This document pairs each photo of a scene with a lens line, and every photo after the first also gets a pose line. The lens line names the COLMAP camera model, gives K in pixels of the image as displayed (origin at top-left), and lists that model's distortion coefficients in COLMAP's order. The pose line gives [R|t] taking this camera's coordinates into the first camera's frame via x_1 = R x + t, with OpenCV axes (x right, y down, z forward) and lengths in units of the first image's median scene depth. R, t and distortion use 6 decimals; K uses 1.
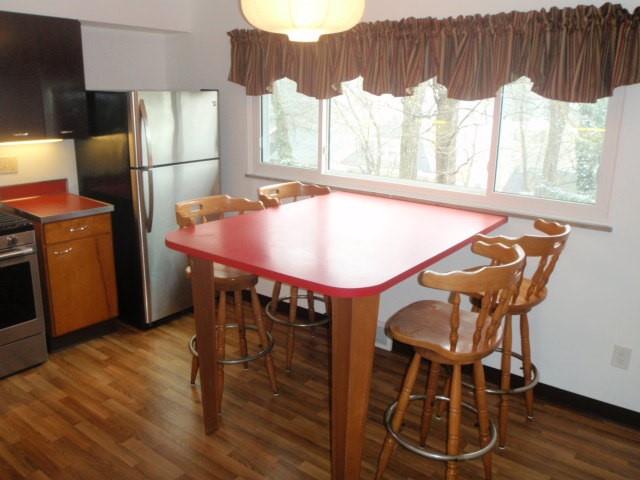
lens RADIAL K [[553.3, 0, 320.0], [0, 553.3, 240.0], [0, 0, 1]] dist [-0.021479, -0.005250]
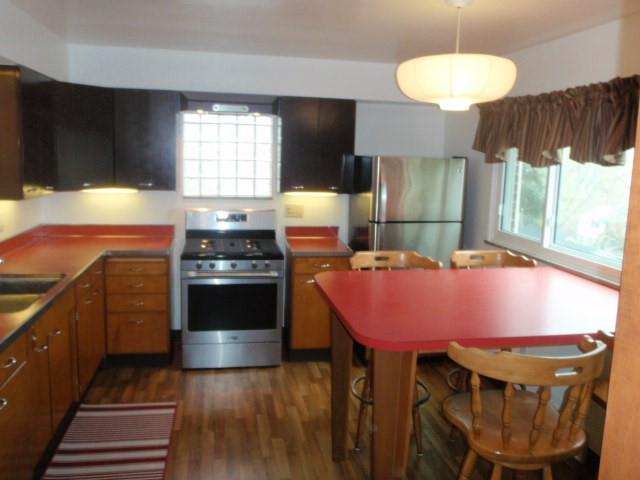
lens RADIAL K [[567.3, 0, 320.0], [0, 567.3, 240.0], [0, 0, 1]] dist [-0.007739, 0.005958]
pose [[0.746574, 0.109617, -0.656210, 0.372696], [-0.195882, 0.978830, -0.059347, -0.000708], [0.635813, 0.172847, 0.752240, 0.045931]]
